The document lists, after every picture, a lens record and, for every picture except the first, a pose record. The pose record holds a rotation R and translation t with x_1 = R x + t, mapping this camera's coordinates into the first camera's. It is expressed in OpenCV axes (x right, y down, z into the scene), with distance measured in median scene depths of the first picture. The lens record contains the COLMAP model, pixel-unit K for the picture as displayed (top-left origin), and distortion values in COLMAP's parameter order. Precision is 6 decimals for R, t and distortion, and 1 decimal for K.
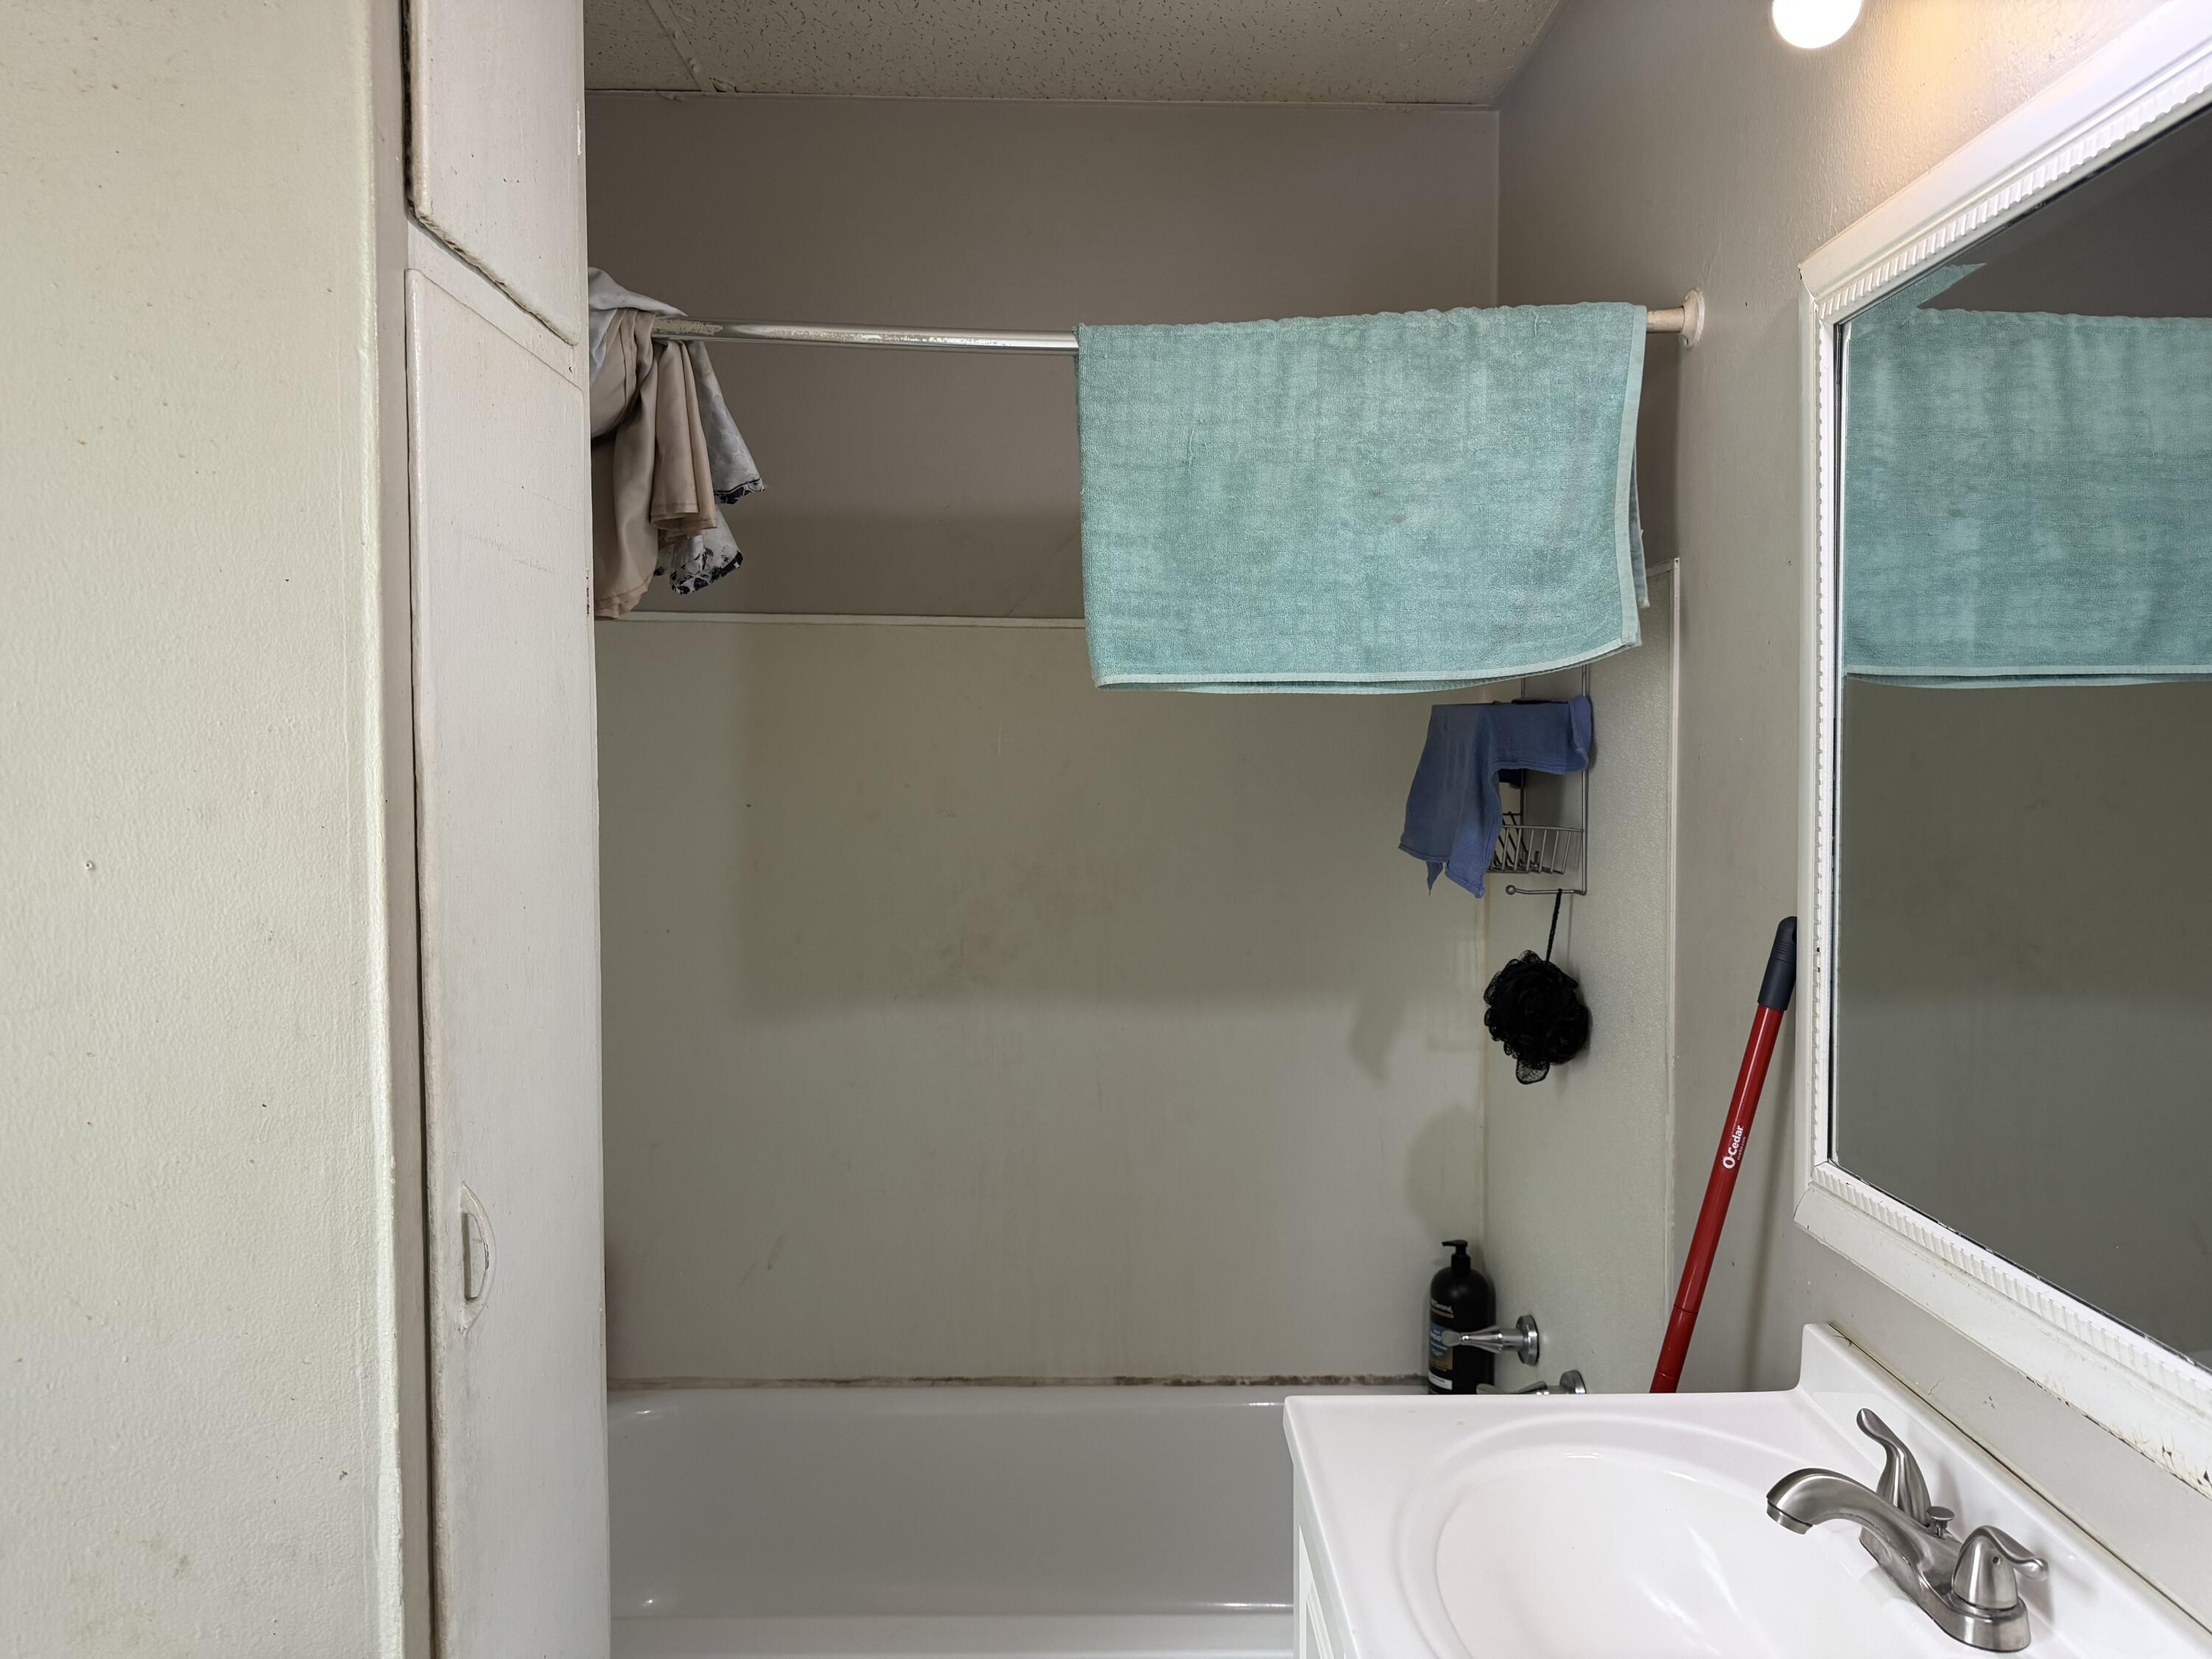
lens RADIAL K [[1528.4, 0, 1106.0], [0, 1528.4, 829.5], [0, 0, 1]] dist [0.072080, -0.077774]
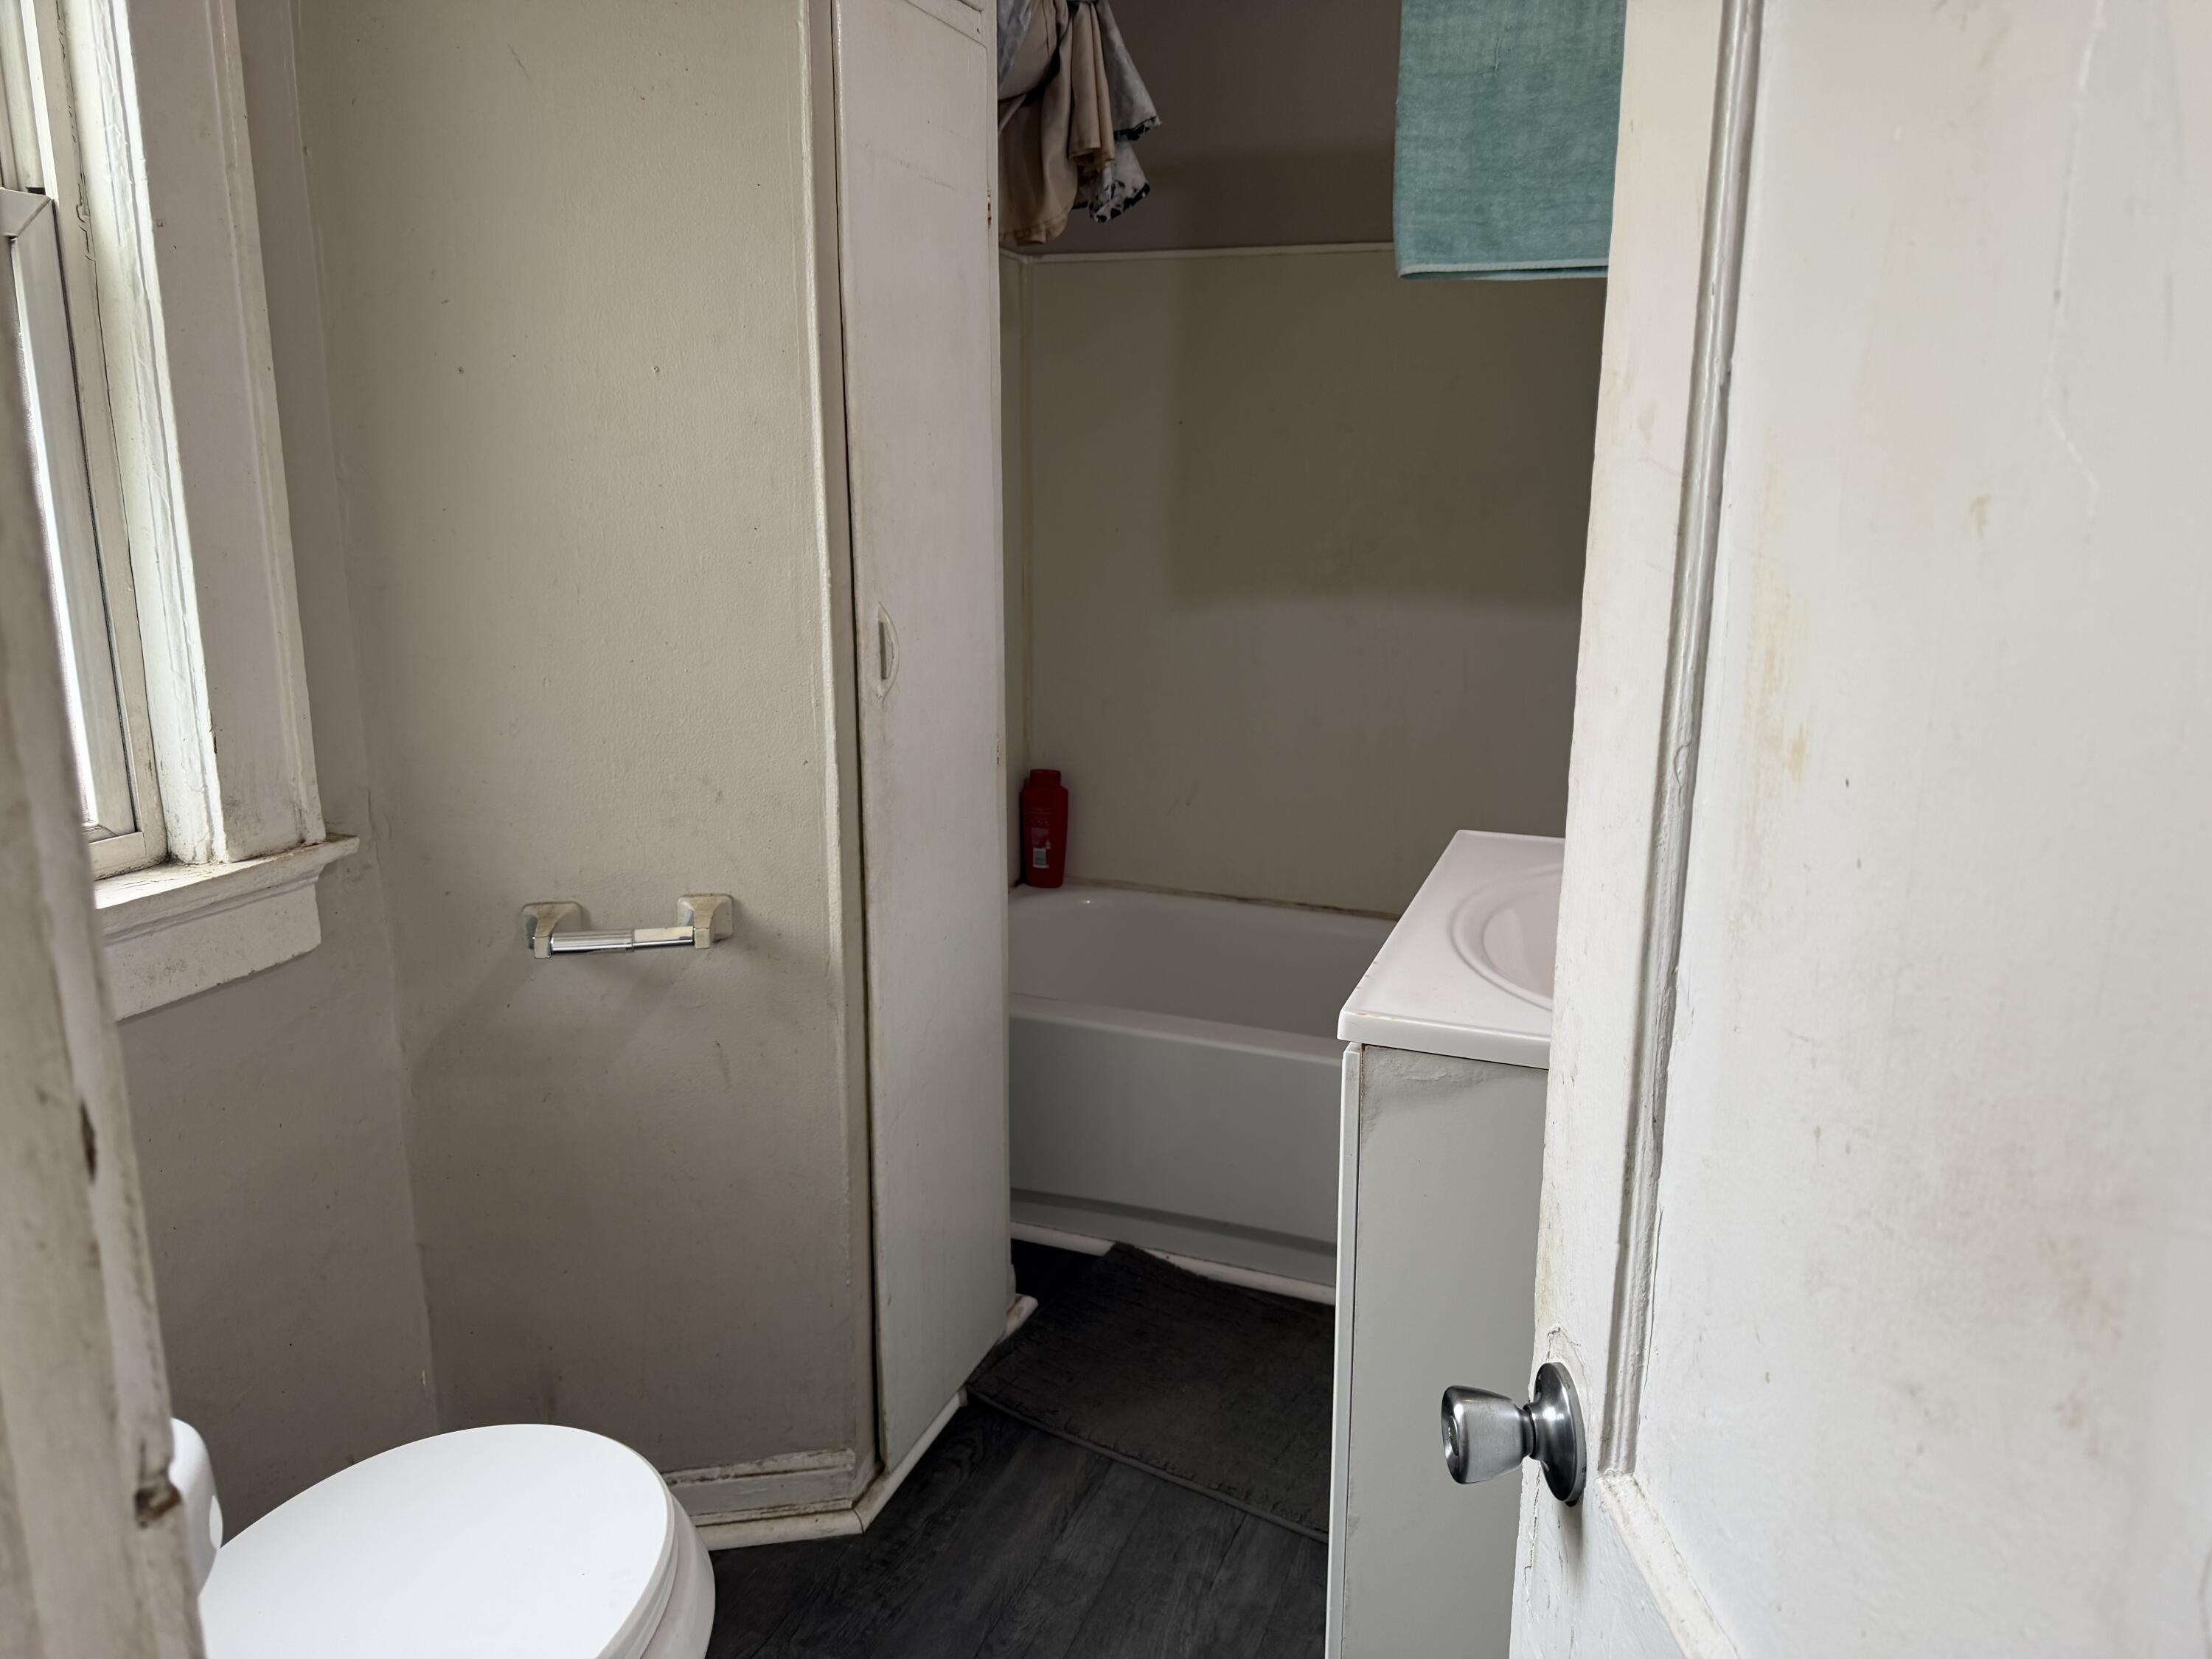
lens RADIAL K [[1528.3, 0, 1106.0], [0, 1528.3, 829.5], [0, 0, 1]] dist [0.032572, -0.081461]
pose [[0.928454, 0.090078, -0.360361, 0.244835], [-0.021843, 0.981712, 0.189116, 0.105254], [0.370805, -0.167714, 0.913441, -0.233105]]
